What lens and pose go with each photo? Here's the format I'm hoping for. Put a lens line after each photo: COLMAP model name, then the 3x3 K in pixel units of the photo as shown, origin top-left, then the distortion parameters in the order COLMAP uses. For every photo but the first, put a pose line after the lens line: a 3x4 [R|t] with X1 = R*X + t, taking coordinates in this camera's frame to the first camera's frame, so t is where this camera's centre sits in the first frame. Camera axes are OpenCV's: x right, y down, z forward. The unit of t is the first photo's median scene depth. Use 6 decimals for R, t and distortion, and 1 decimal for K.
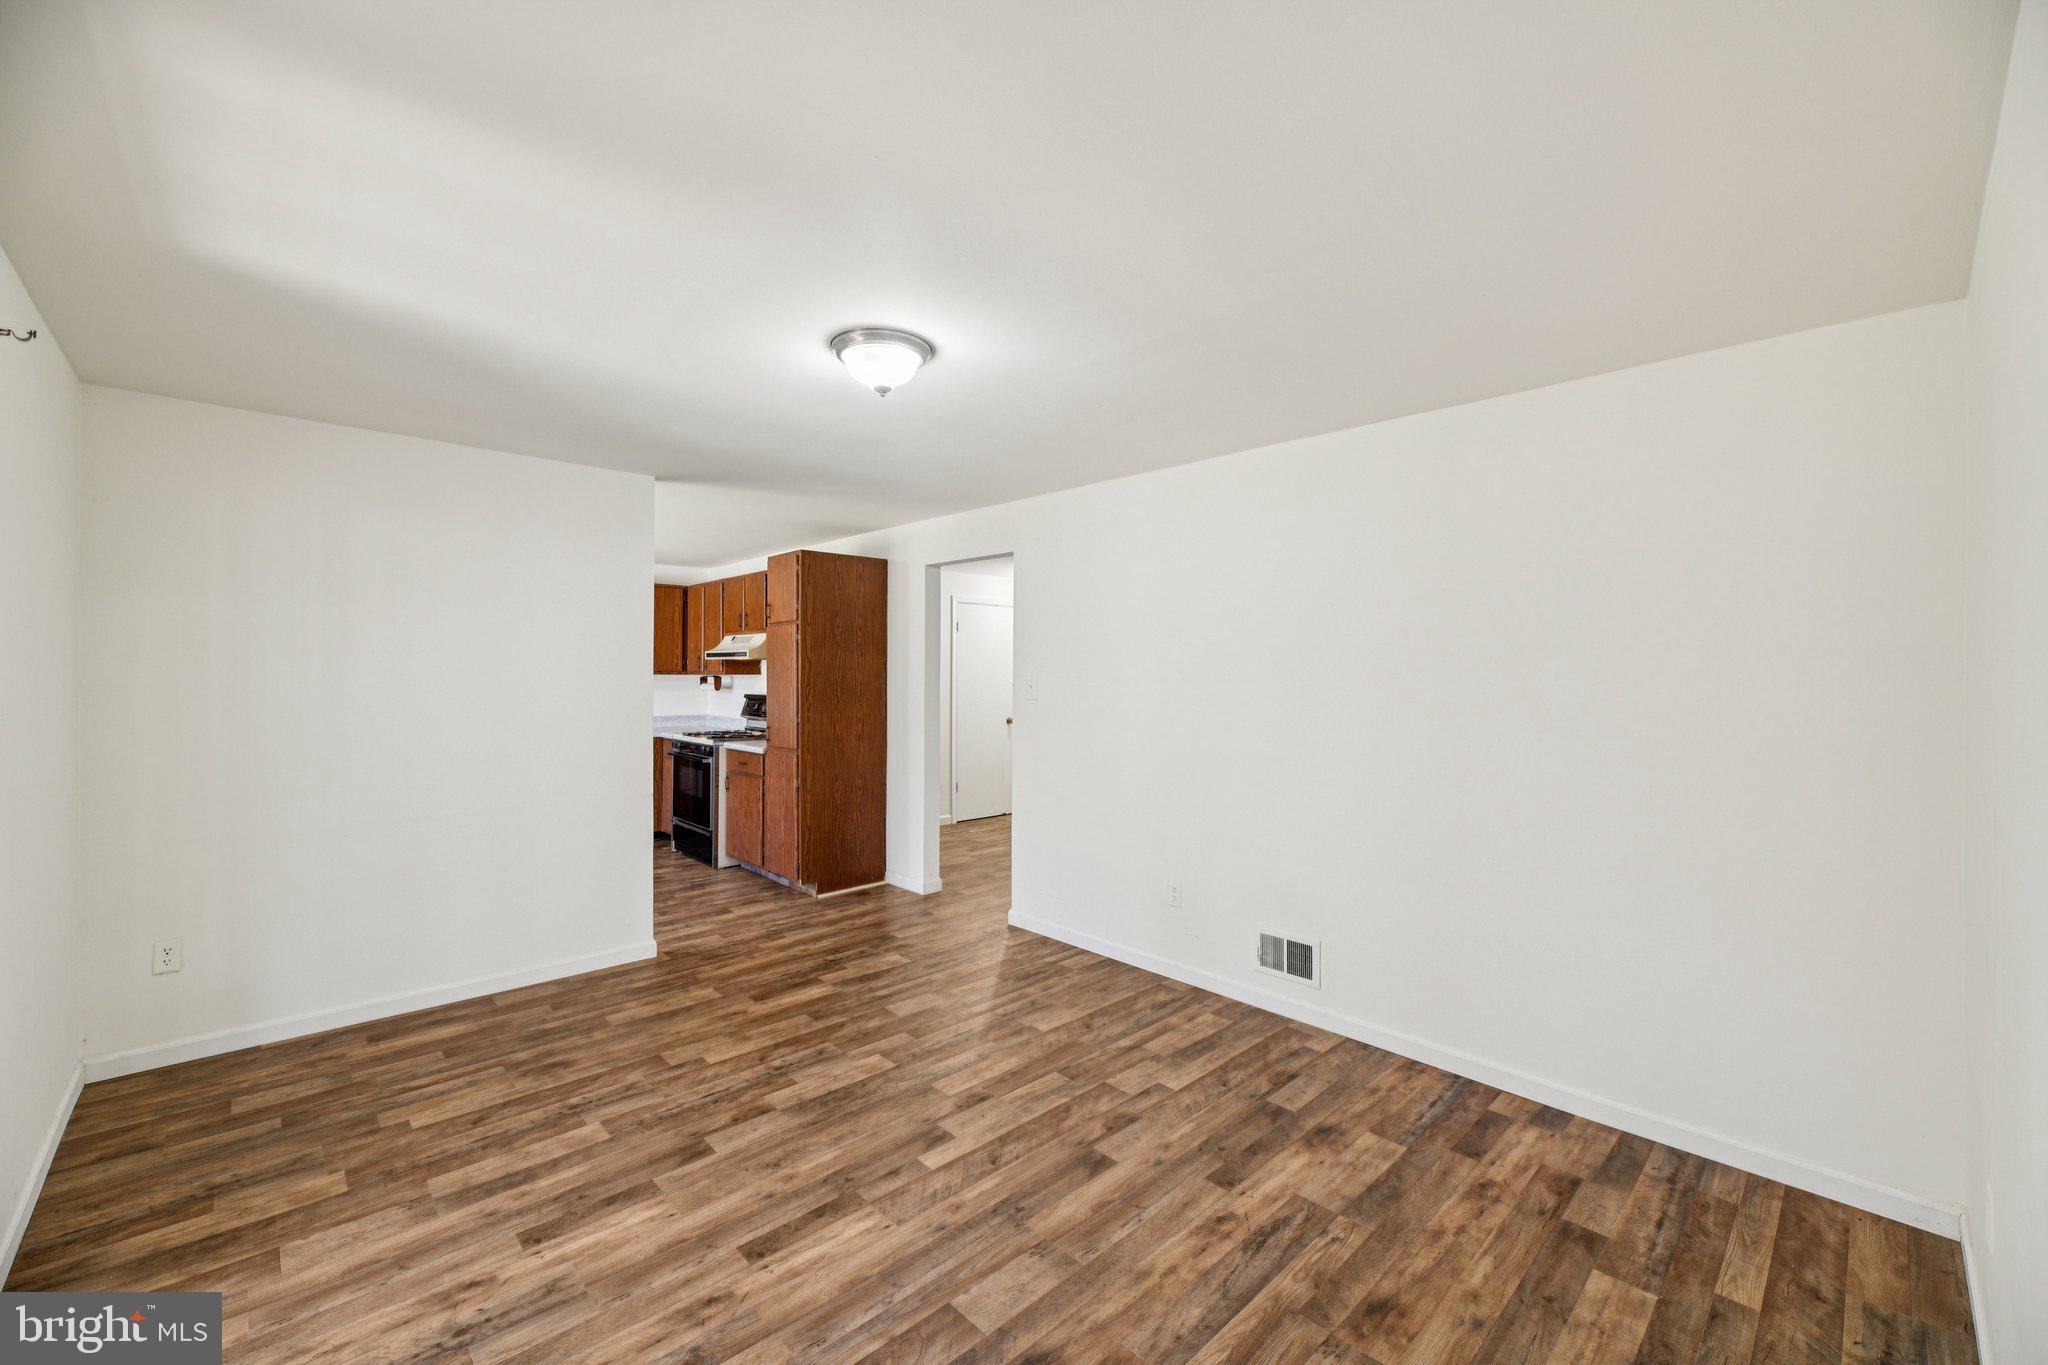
lens RADIAL K [[826.7, 0, 1029.5], [0, 826.7, 660.5], [0, 0, 1]] dist [0.000999, -0.000013]
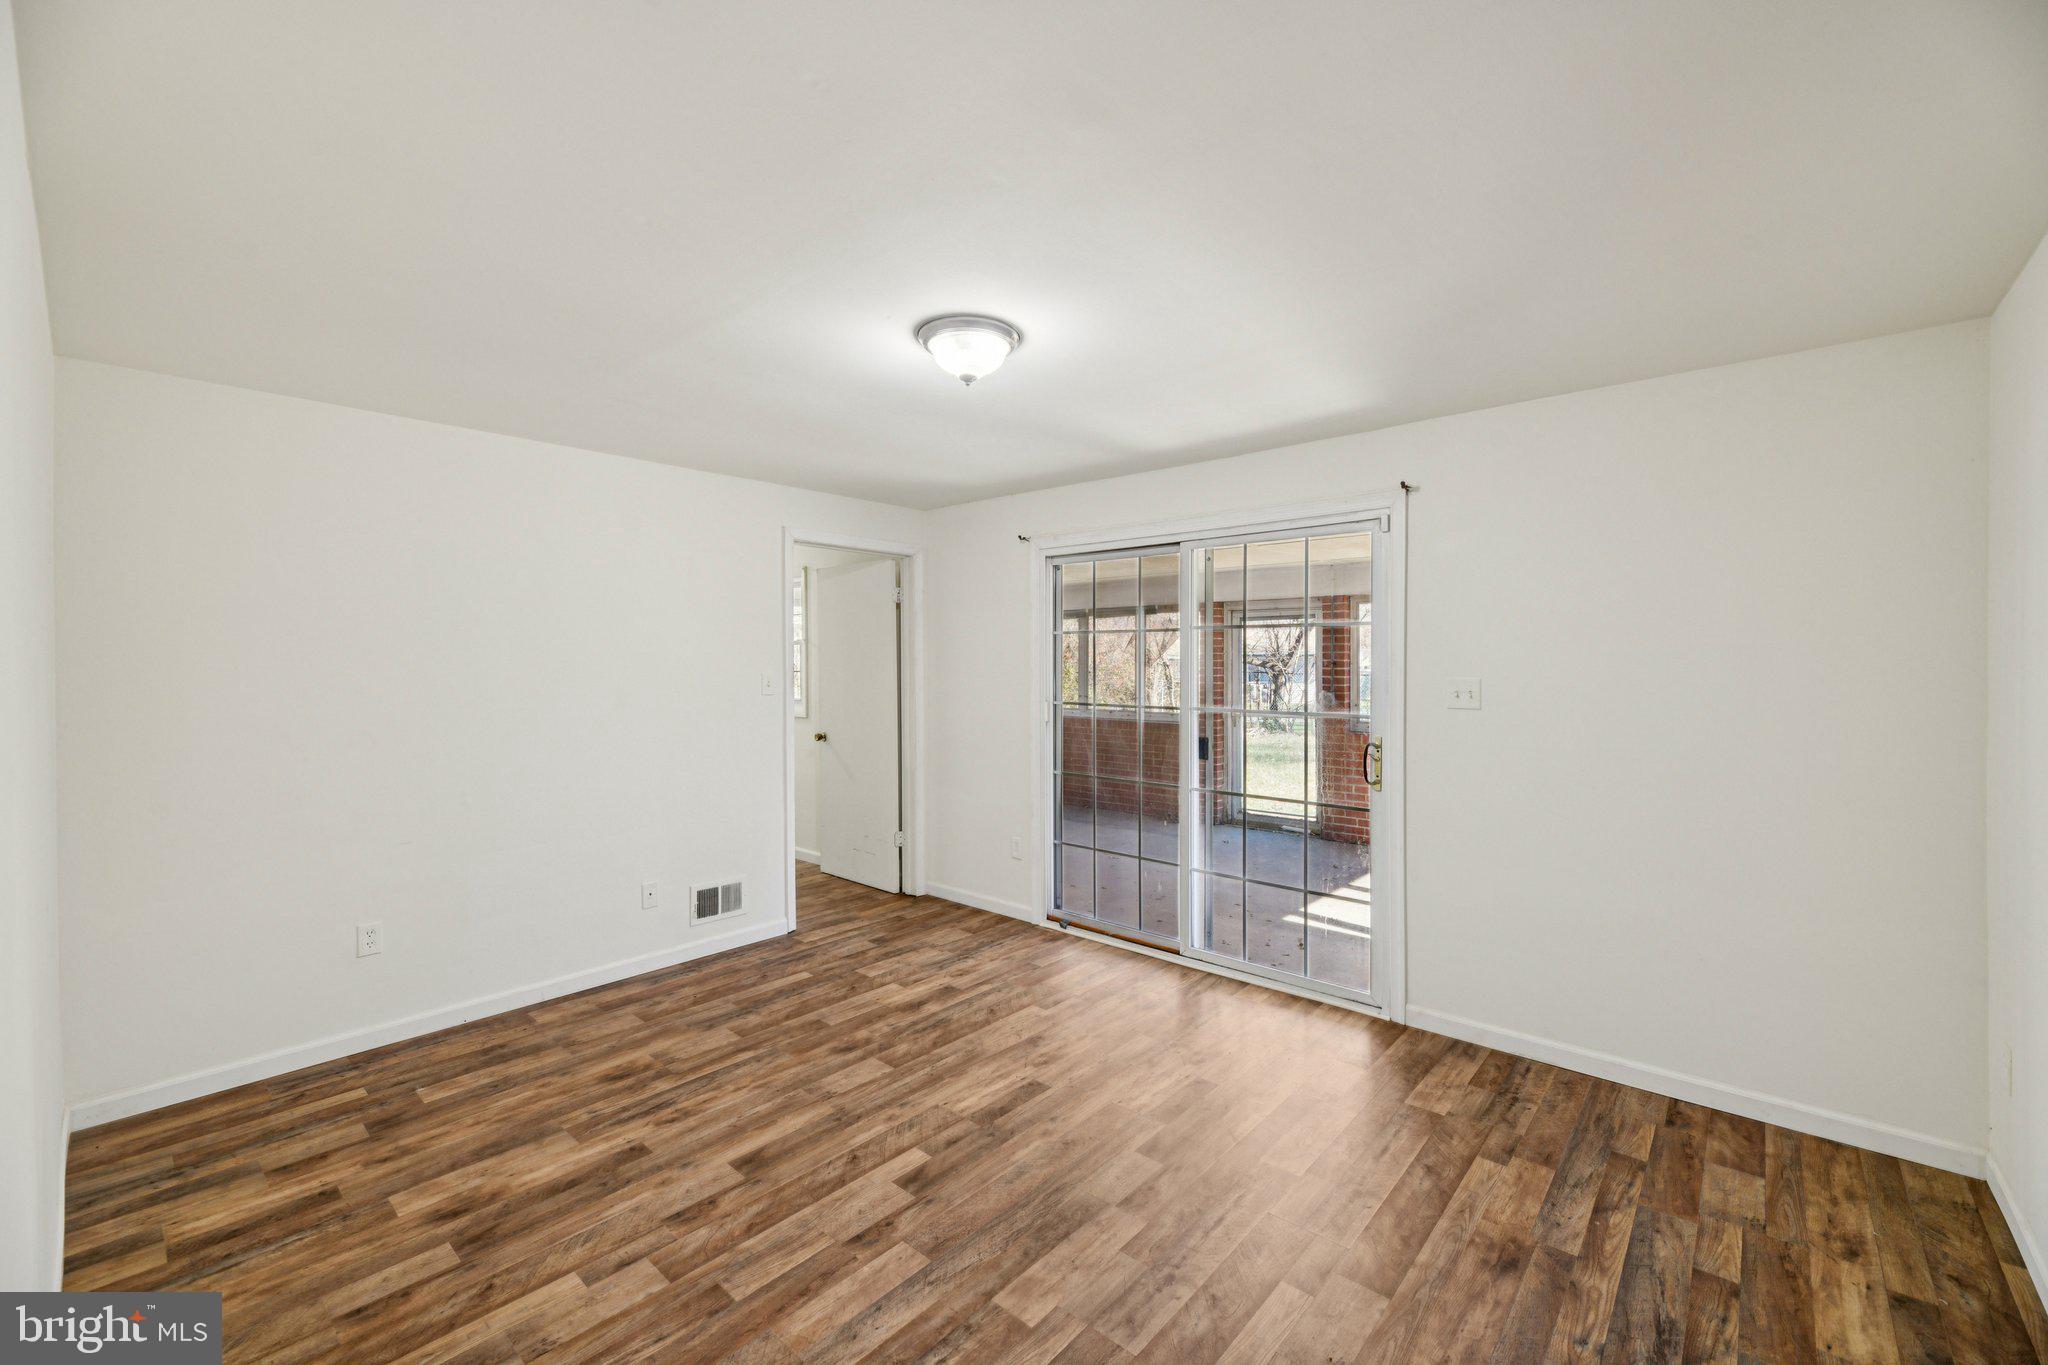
lens RADIAL K [[824.4, 0, 1024.0], [0, 824.4, 682.5], [0, 0, 1]] dist [-0.000447, -0.000222]
pose [[-0.996690, 0.001638, -0.081283, -0.172587], [0.001888, 0.999994, -0.002999, 0.032863], [0.081278, -0.003142, -0.996687, 2.067659]]
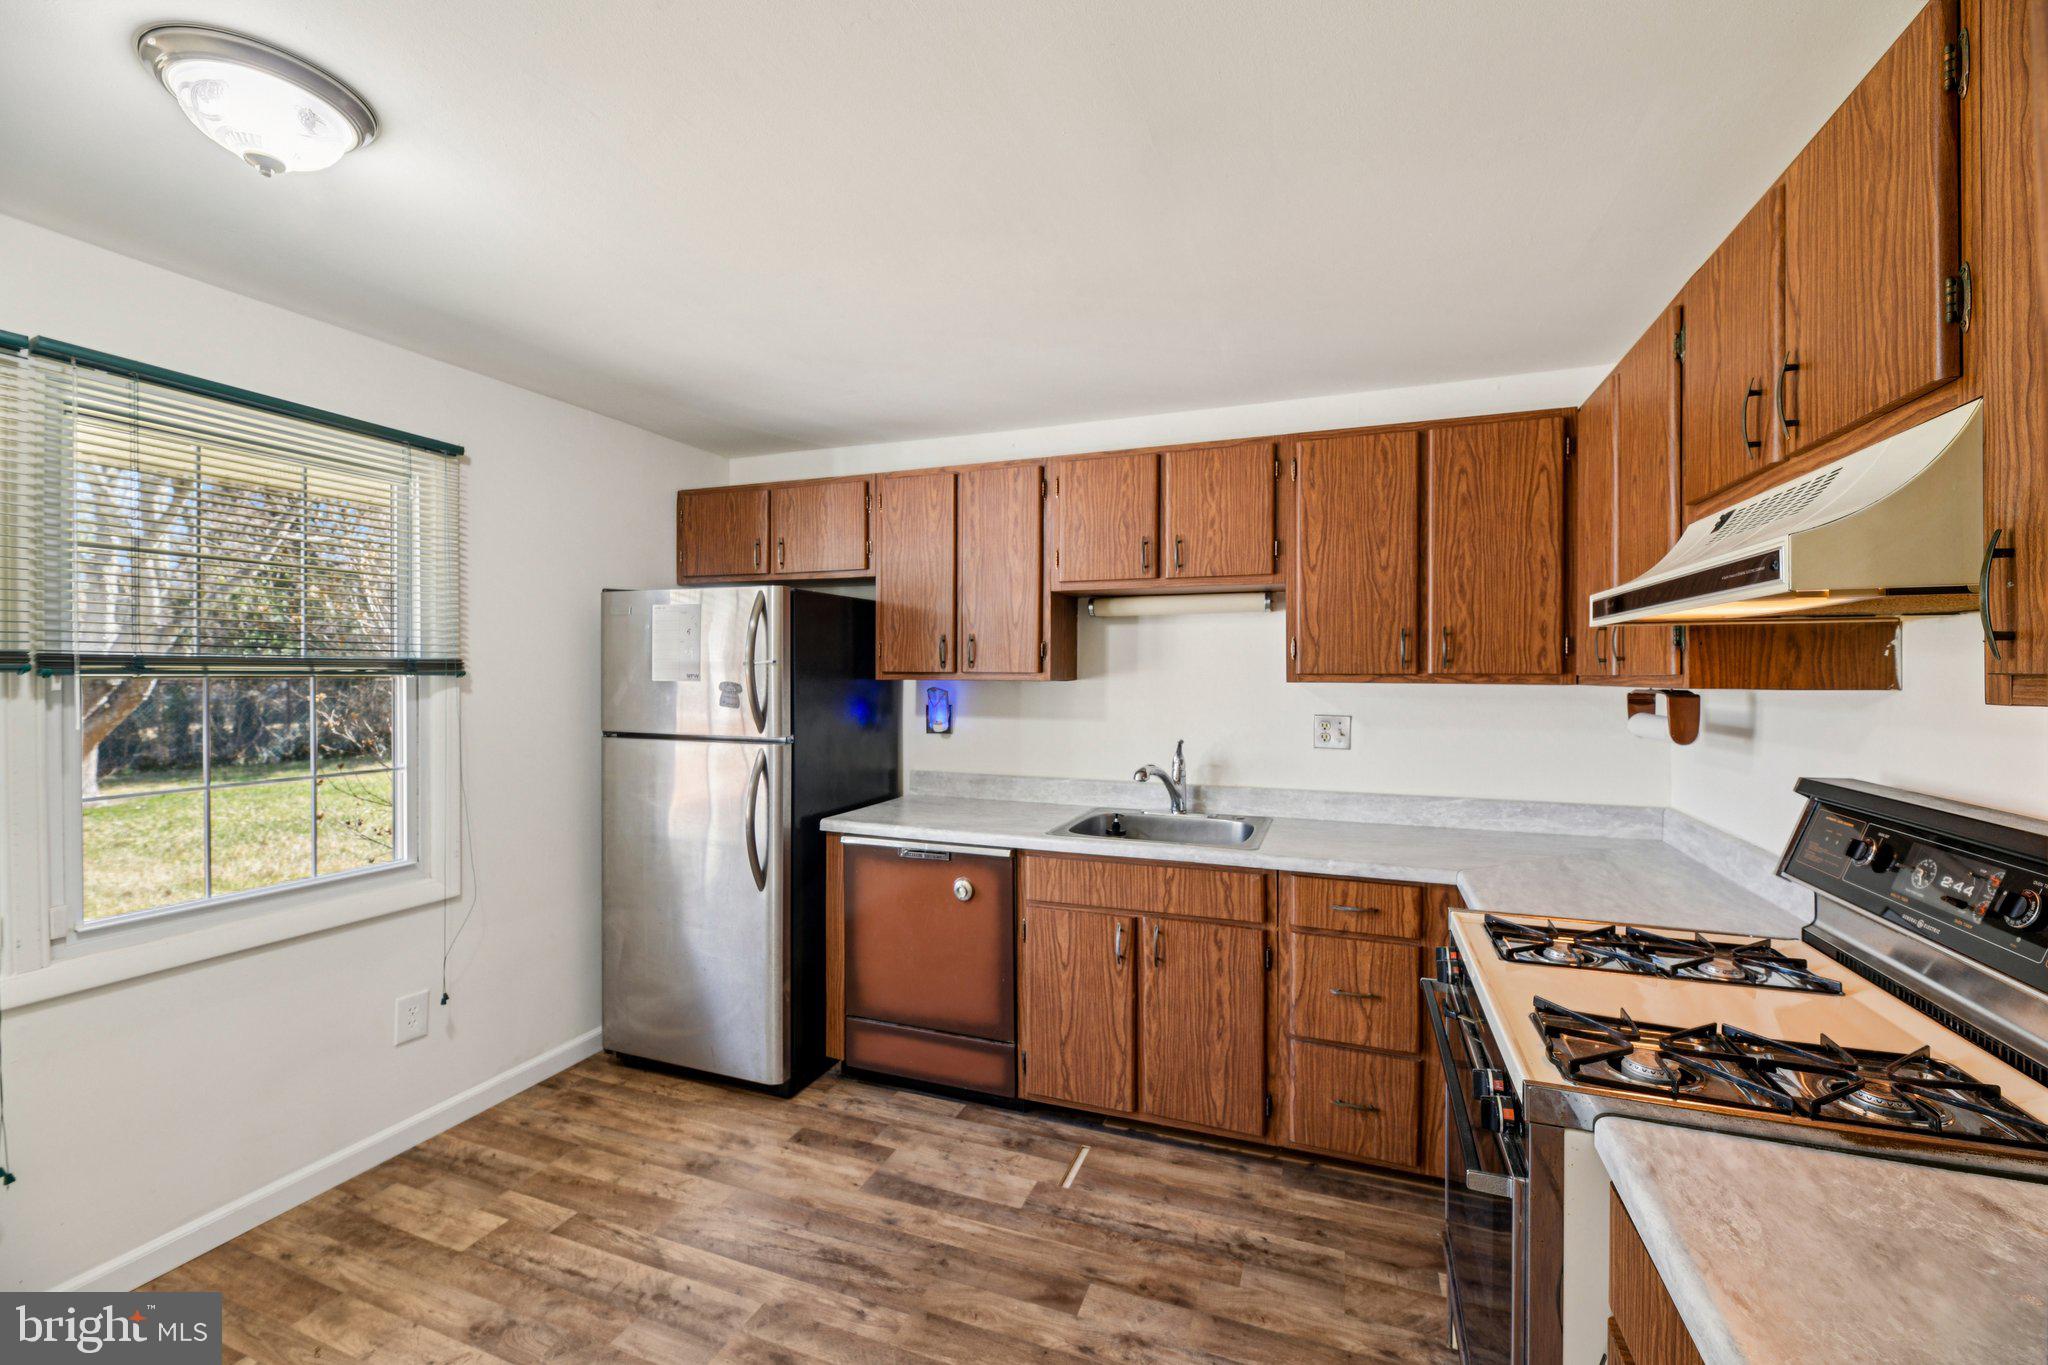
lens RADIAL K [[820.1, 0, 1049.5], [0, 820.1, 678.6], [0, 0, 1]] dist [-0.002143, -0.000228]
pose [[0.440748, 0.008810, -0.897588, -0.056678], [0.012776, 0.999789, 0.016087, 0.001812], [0.897540, -0.018558, 0.440542, 0.174137]]
